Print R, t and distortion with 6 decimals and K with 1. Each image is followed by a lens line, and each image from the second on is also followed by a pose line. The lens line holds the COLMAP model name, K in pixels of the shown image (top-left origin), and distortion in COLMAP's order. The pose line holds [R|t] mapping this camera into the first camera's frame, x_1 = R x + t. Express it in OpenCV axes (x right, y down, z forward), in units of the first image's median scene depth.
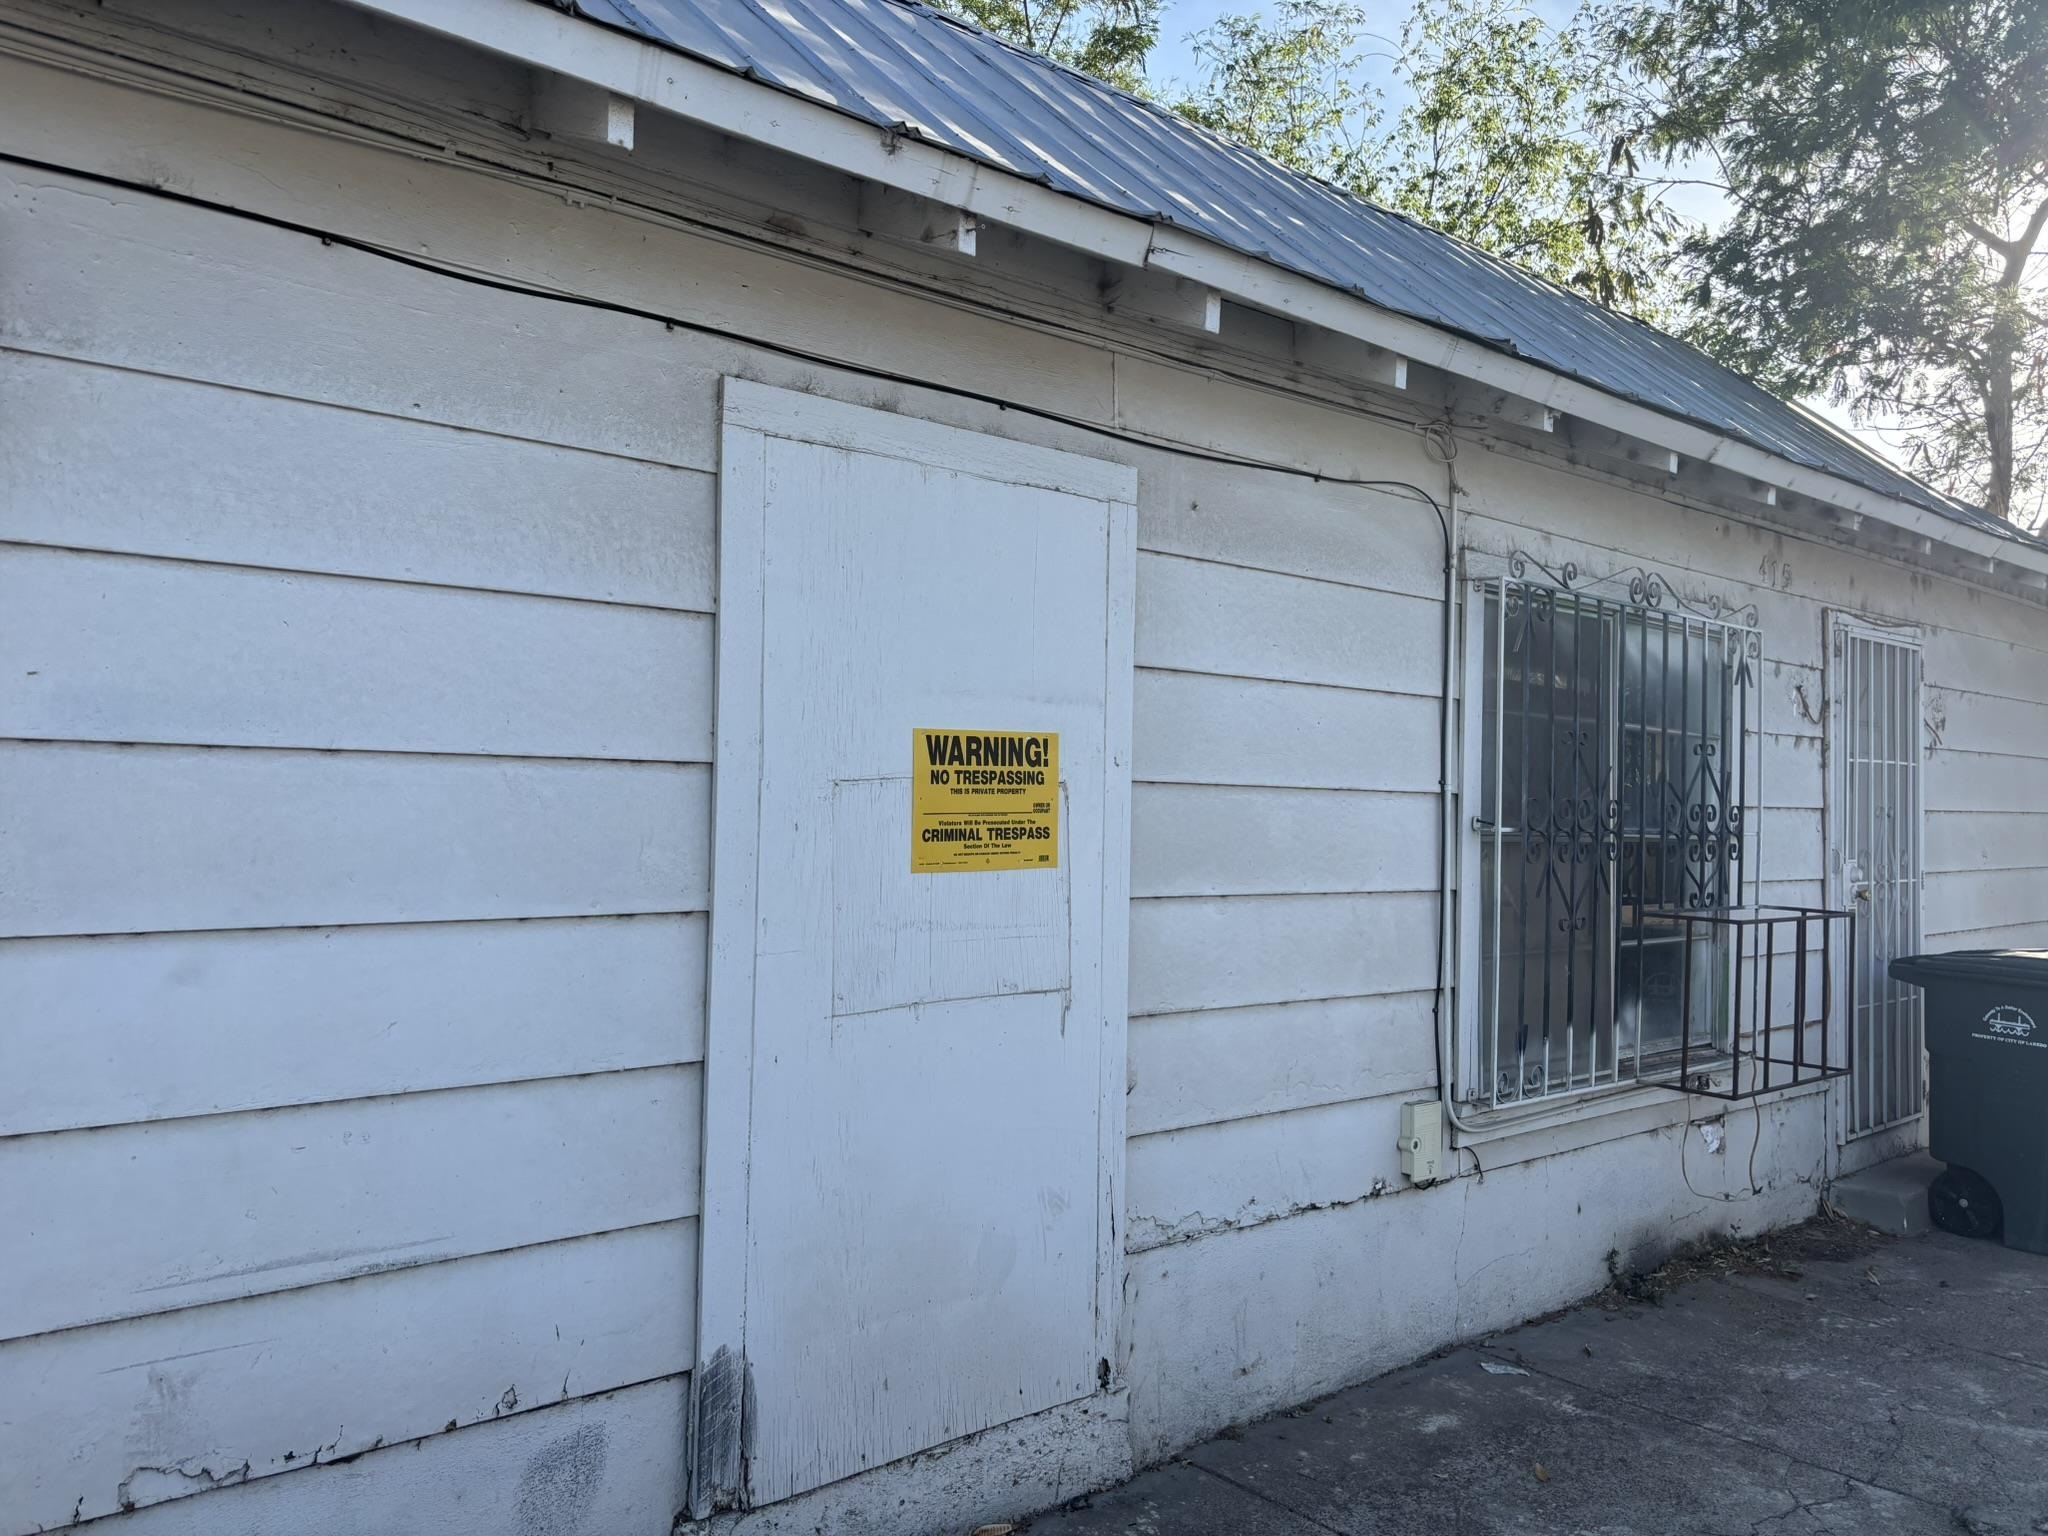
lens RADIAL K [[1524.7, 0, 1021.4], [0, 1524.7, 755.8], [0, 0, 1]] dist [0.069180, -0.076649]
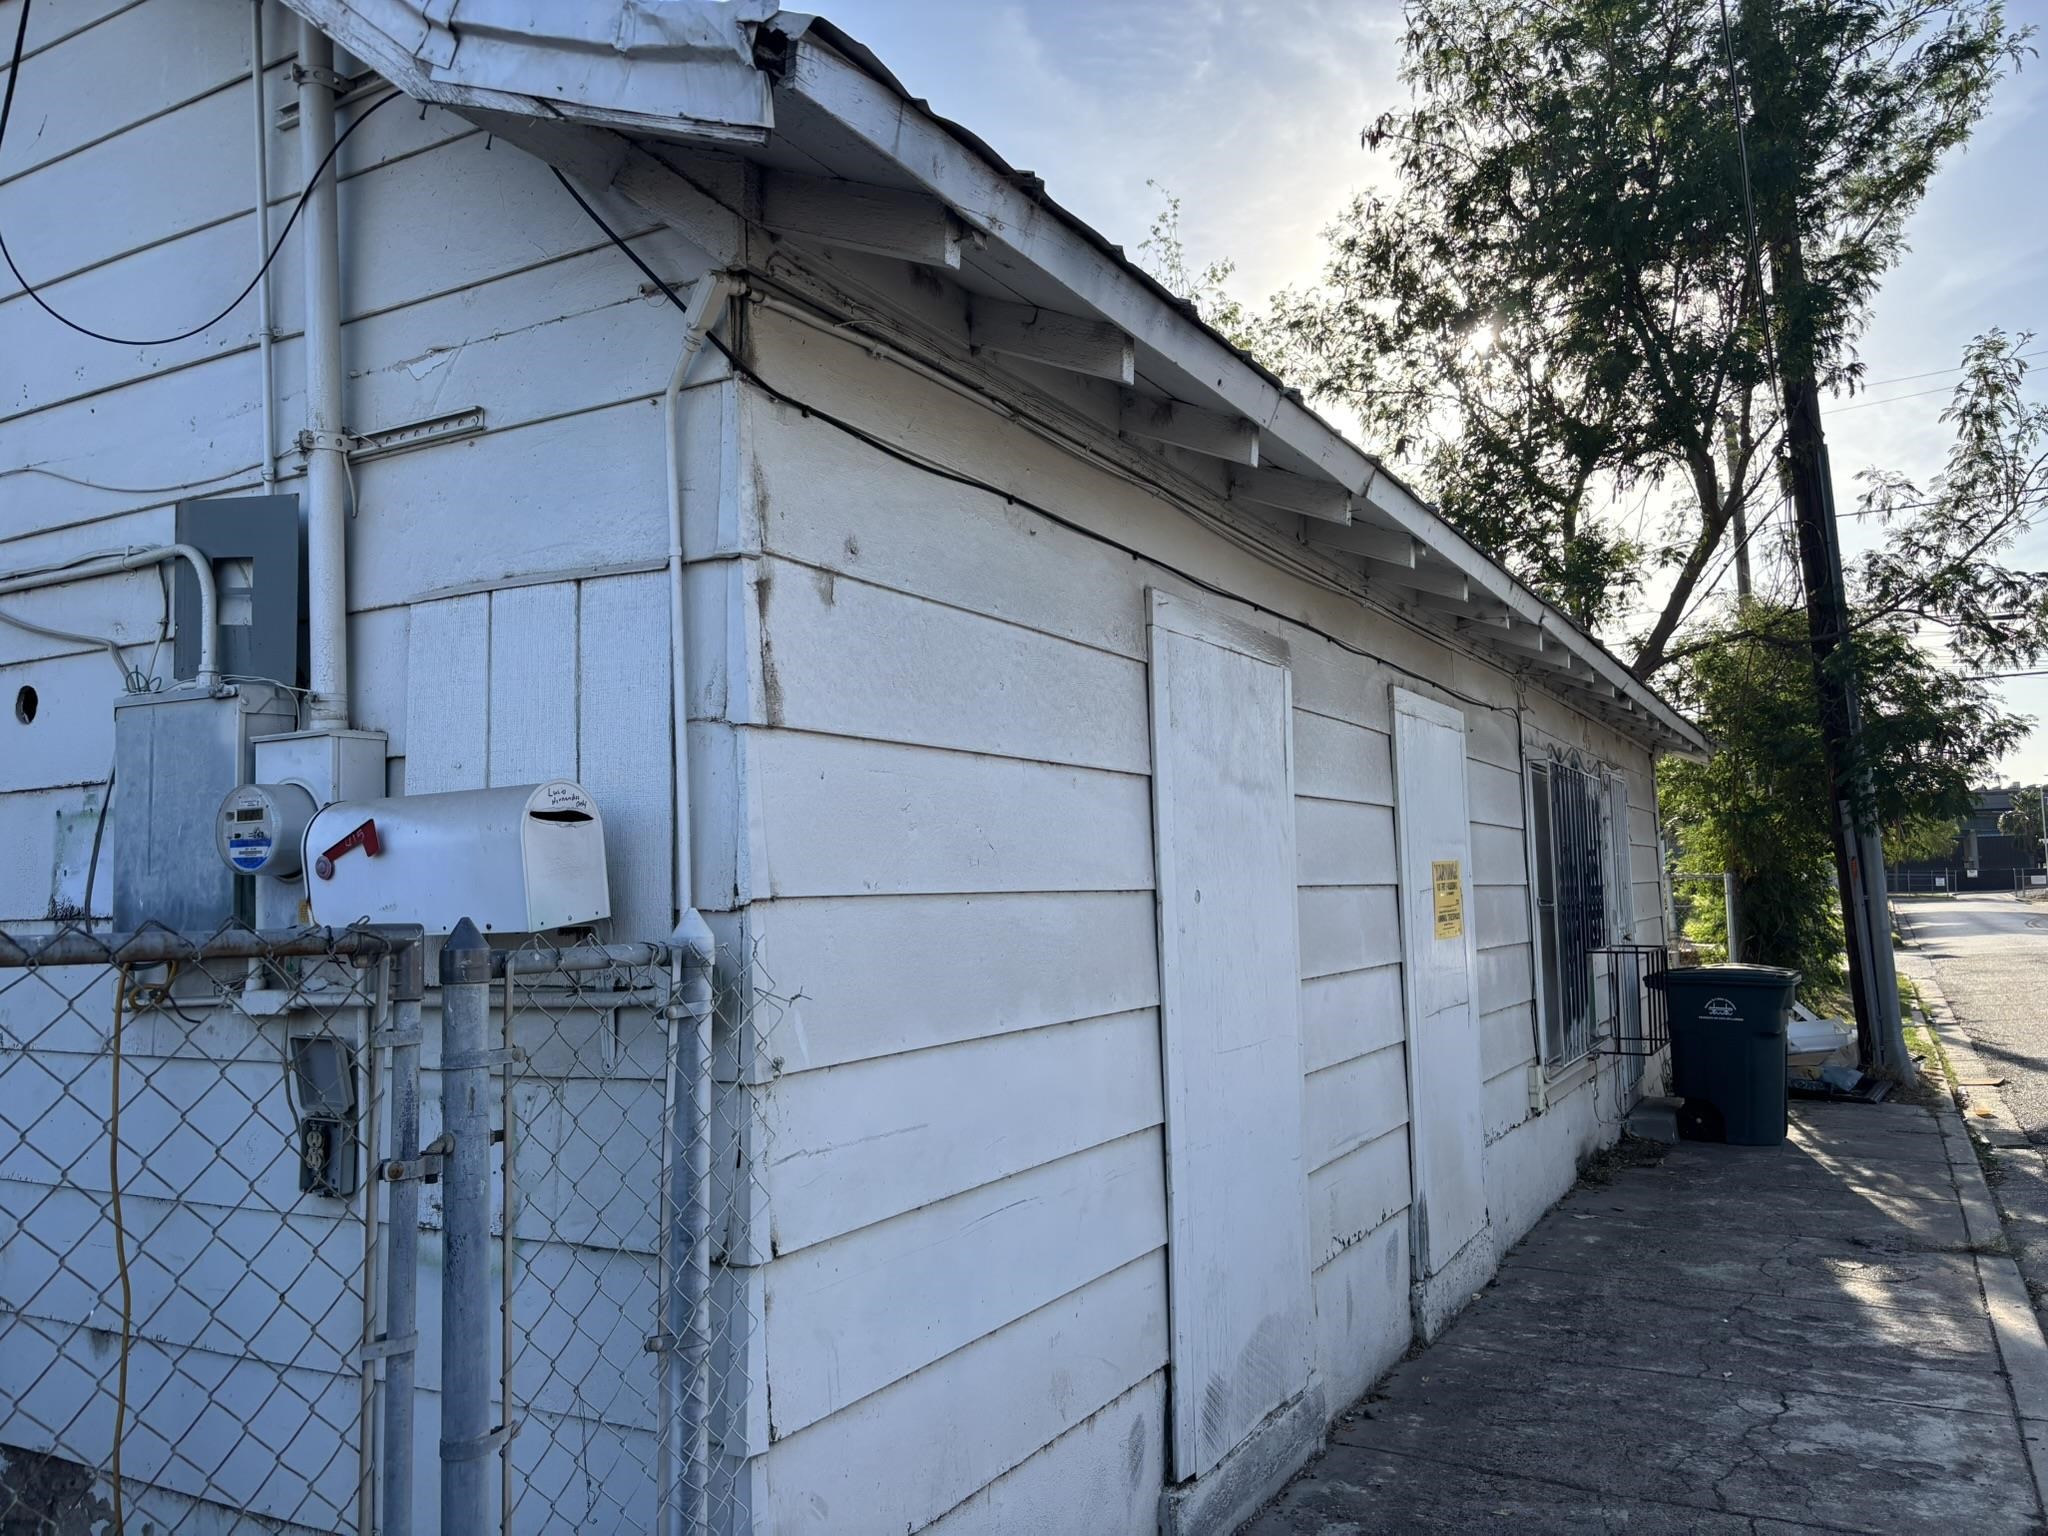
lens RADIAL K [[1524.7, 0, 1021.4], [0, 1524.7, 755.8], [0, 0, 1]] dist [0.069180, -0.076649]
pose [[0.930163, -0.010536, 0.366997, -1.159577], [0.036423, 0.997305, -0.063683, -0.043044], [-0.365337, 0.072603, 0.928040, -0.535495]]
